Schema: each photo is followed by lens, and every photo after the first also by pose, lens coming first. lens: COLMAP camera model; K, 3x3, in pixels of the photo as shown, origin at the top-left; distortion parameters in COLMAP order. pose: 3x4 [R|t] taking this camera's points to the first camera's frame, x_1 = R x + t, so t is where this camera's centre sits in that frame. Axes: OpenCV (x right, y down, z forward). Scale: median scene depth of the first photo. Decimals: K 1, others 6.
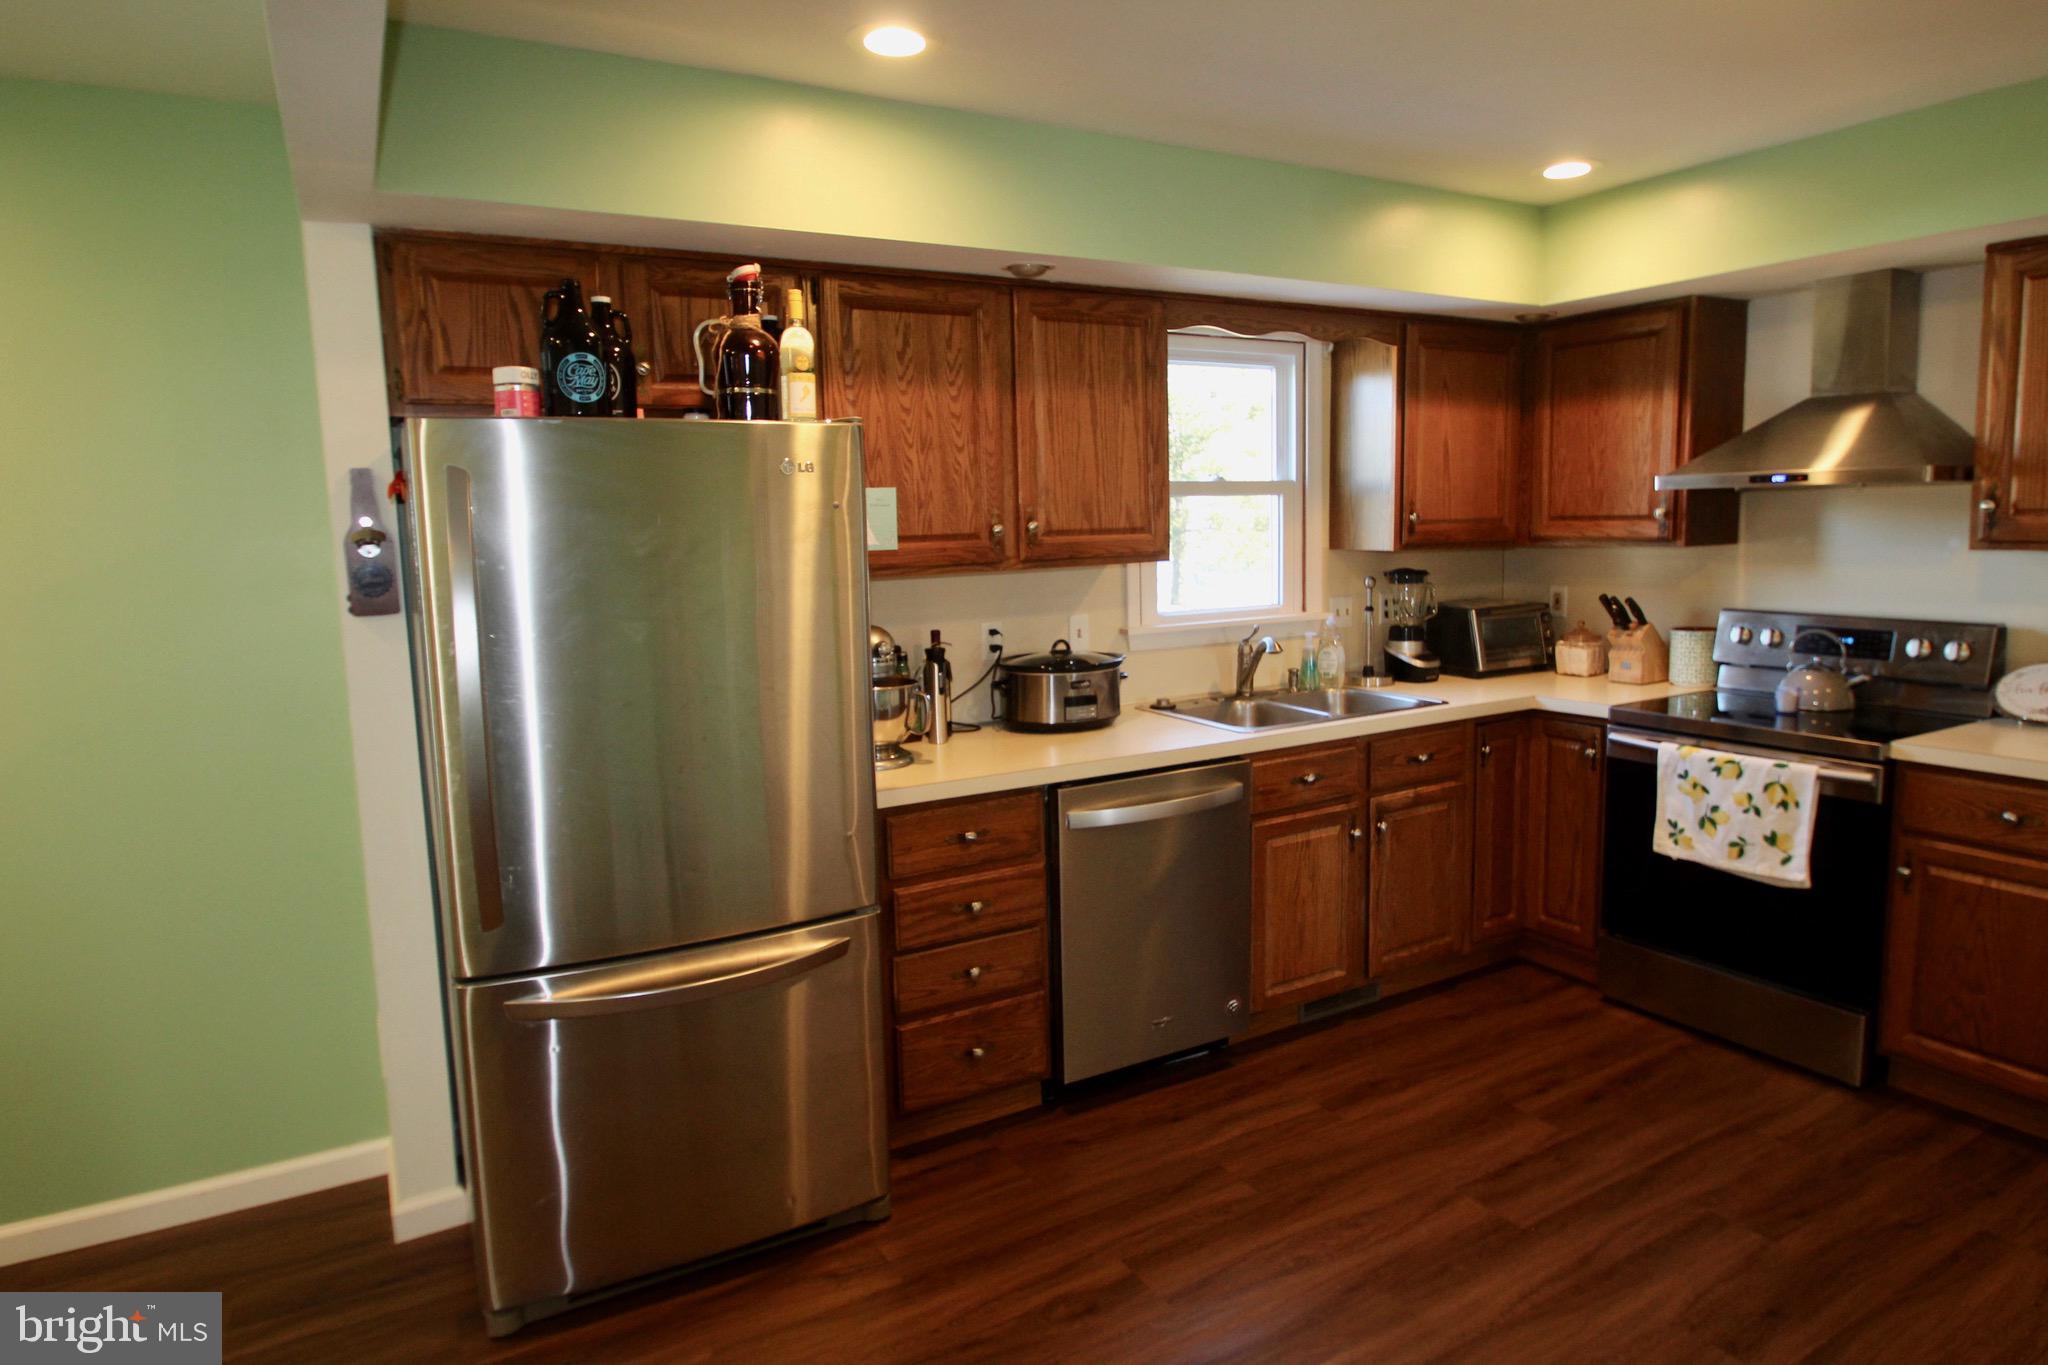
lens RADIAL K [[1205.5, 0, 1026.5], [0, 1205.5, 669.6], [0, 0, 1]] dist [-0.023025, -0.000652]
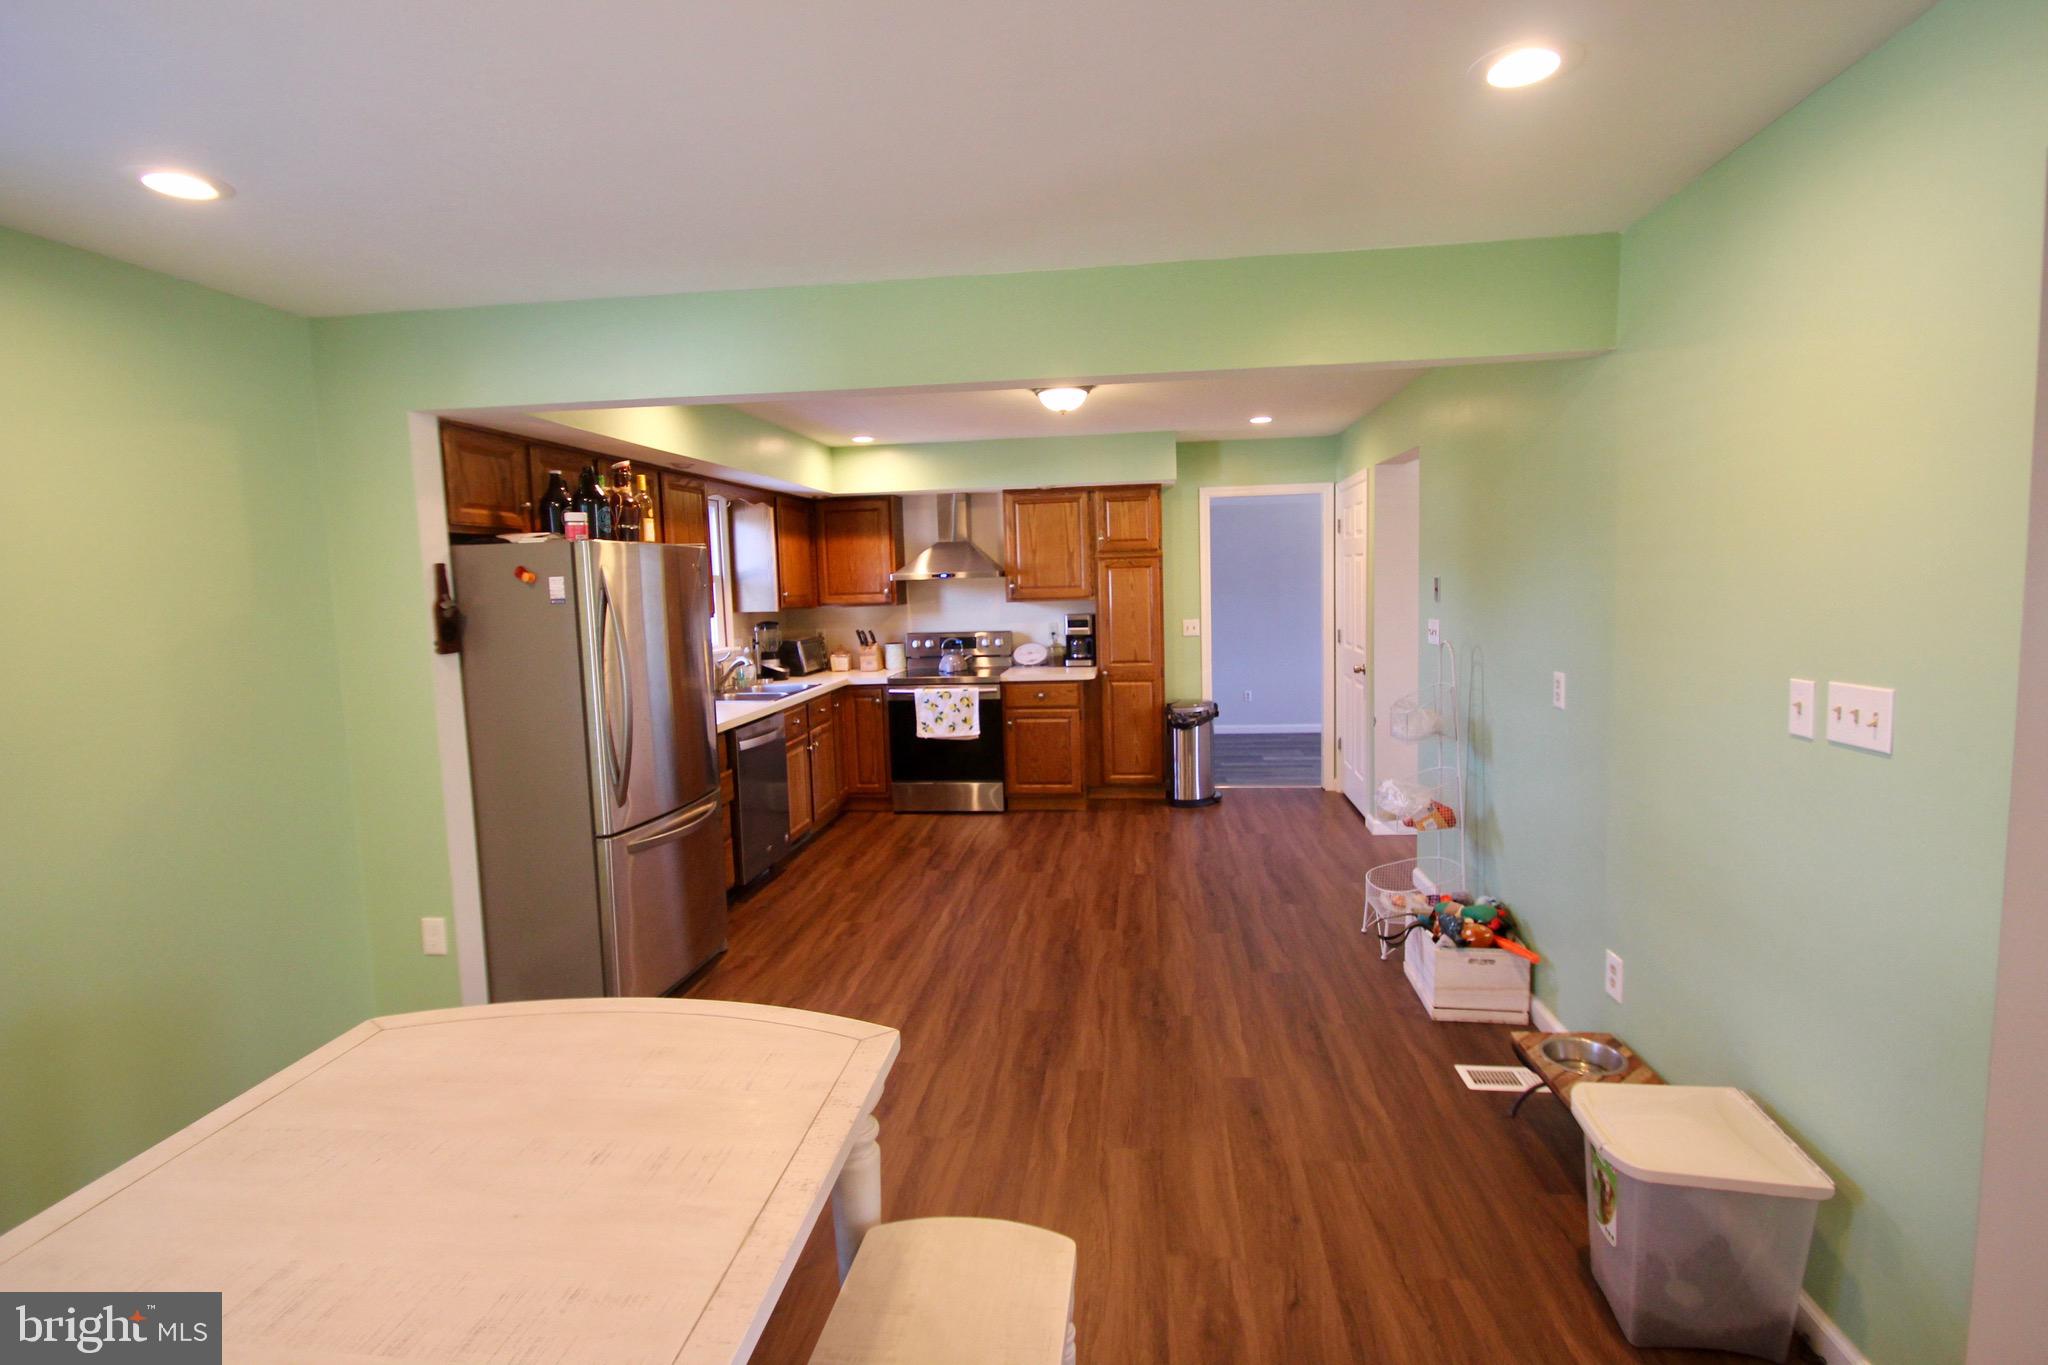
lens RADIAL K [[968.8, 0, 1034.0], [0, 968.8, 667.5], [0, 0, 1]] dist [0.014162, -0.014931]
pose [[0.595841, -0.068219, 0.800199, -0.849911], [0.116692, 0.993166, -0.002220, 0.051666], [-0.794579, 0.094700, 0.599730, -0.313121]]
